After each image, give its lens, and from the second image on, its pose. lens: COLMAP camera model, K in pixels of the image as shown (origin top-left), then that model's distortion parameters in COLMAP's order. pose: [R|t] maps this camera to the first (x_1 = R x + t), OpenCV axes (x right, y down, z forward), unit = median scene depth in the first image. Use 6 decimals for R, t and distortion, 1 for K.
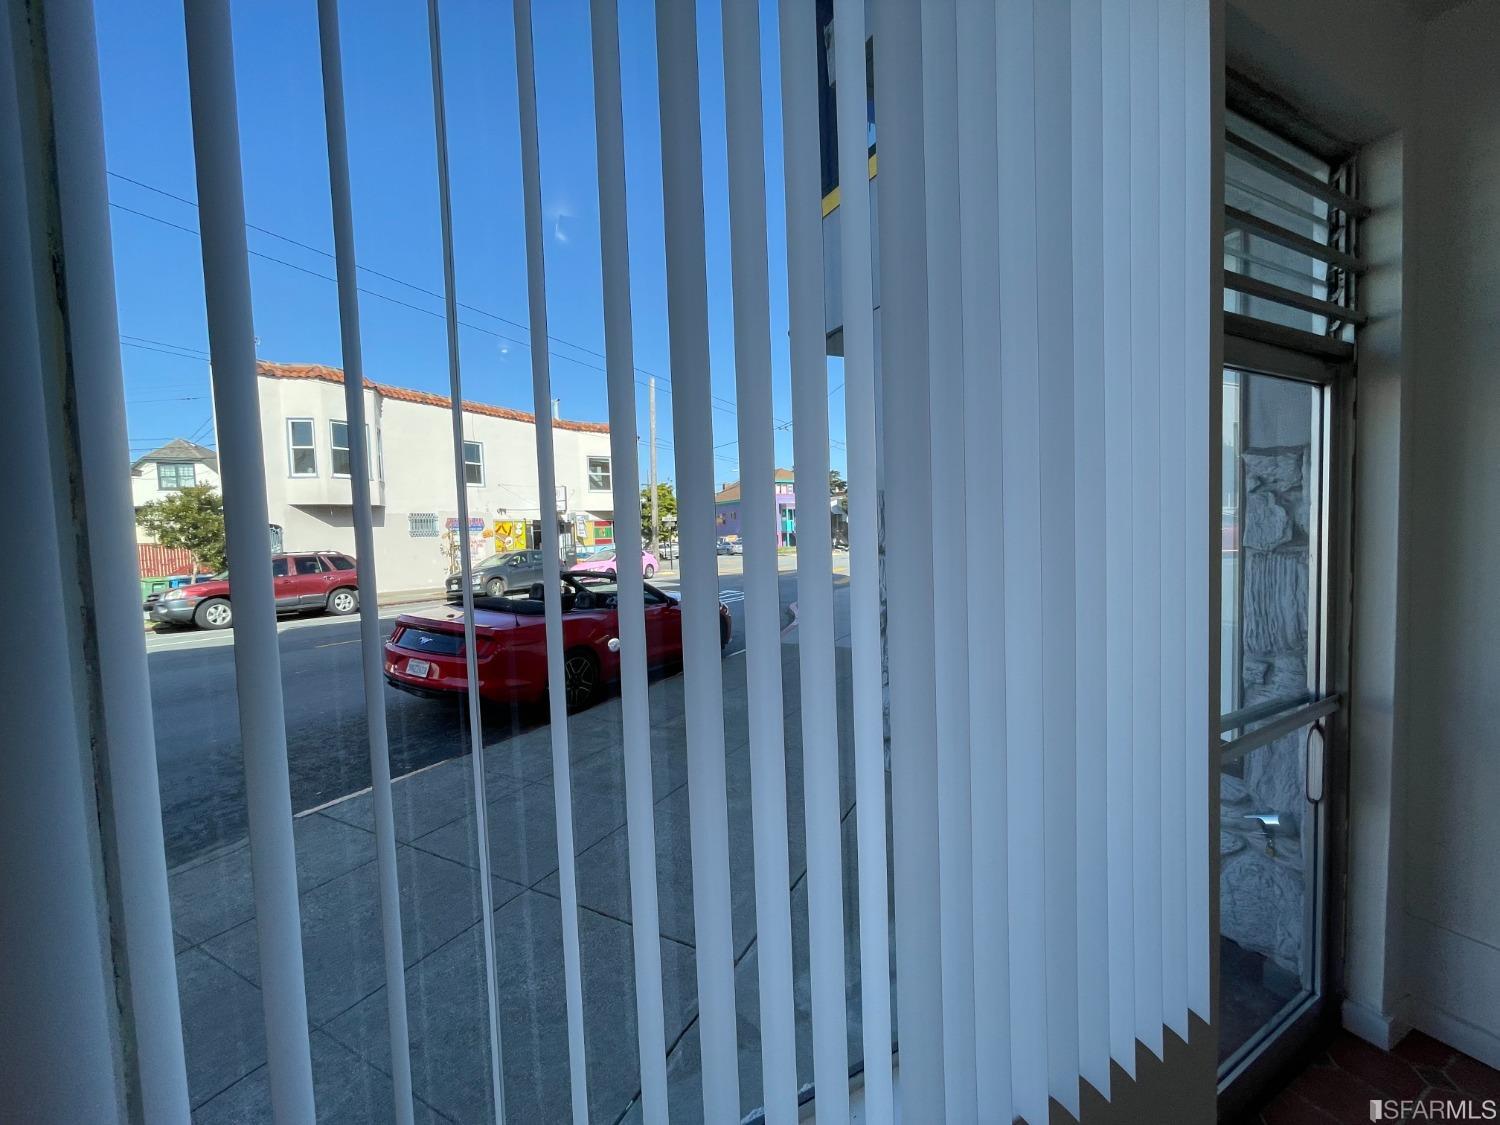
lens RADIAL K [[610.5, 0, 750.0], [0, 610.5, 562.5], [0, 0, 1]] dist [-0.002234, -0.000120]
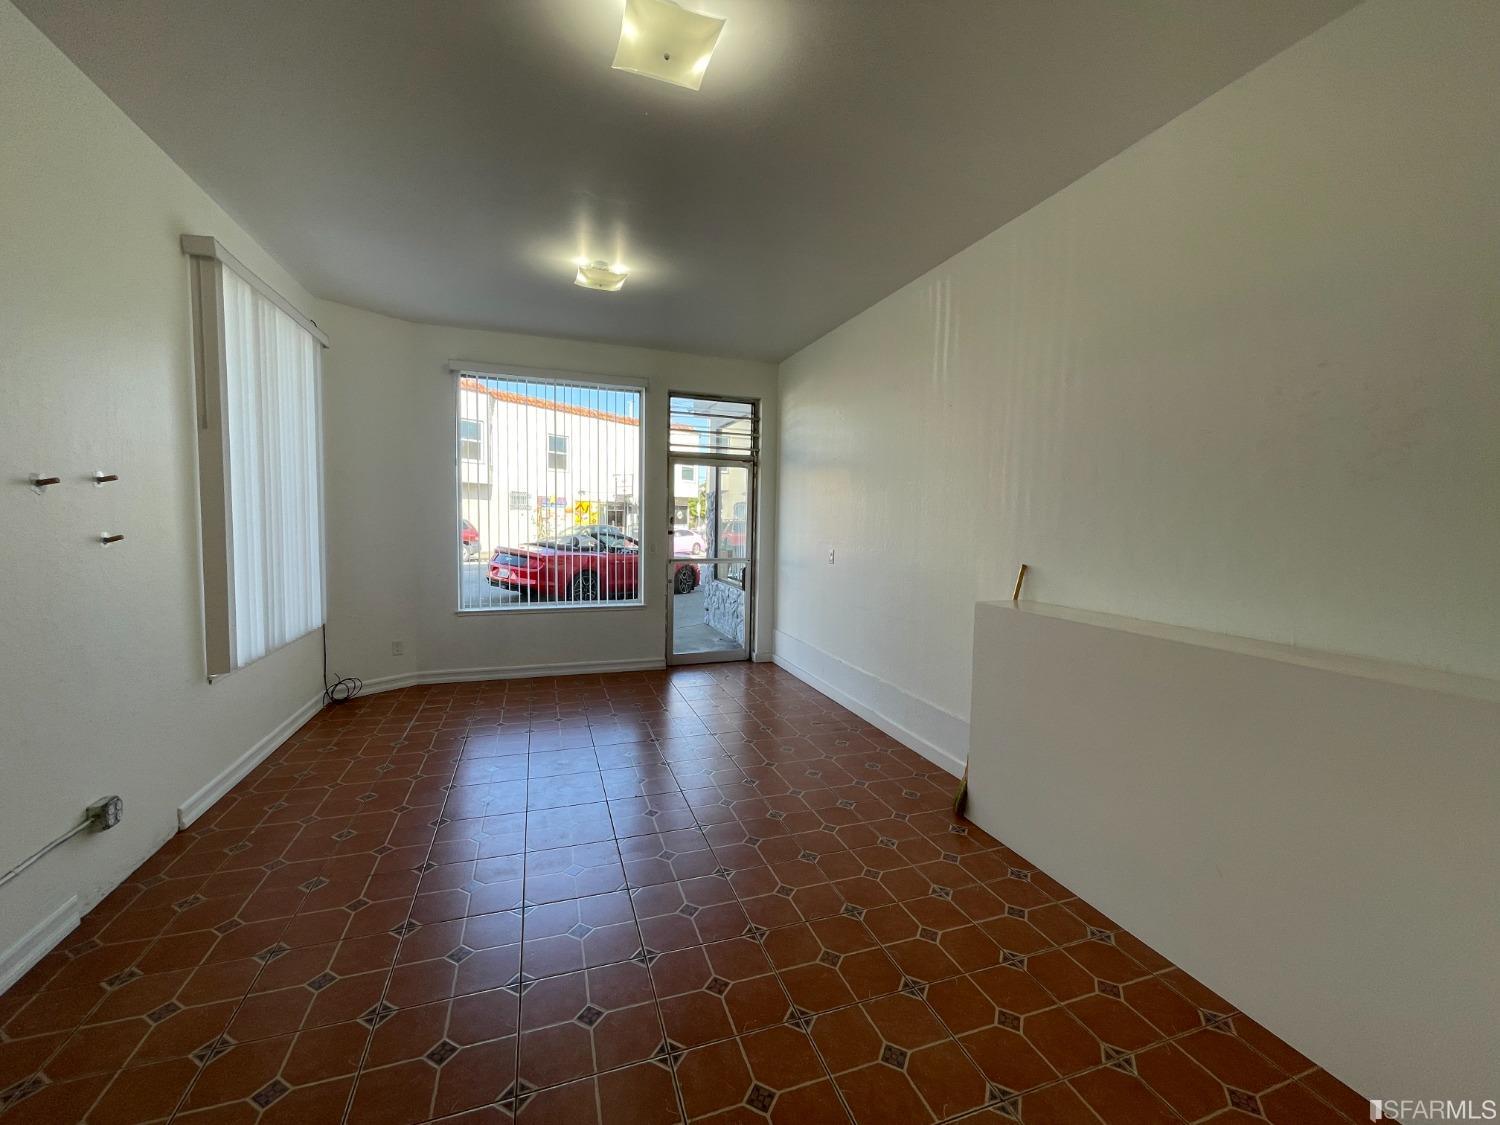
lens RADIAL K [[610.5, 0, 750.0], [0, 610.5, 562.5], [0, 0, 1]] dist [-0.002234, -0.000120]
pose [[0.988877, 0.060157, -0.136026, 0.120319], [-0.058048, 0.998125, 0.019425, 0.014421], [0.136940, -0.011313, 0.990515, -0.198844]]
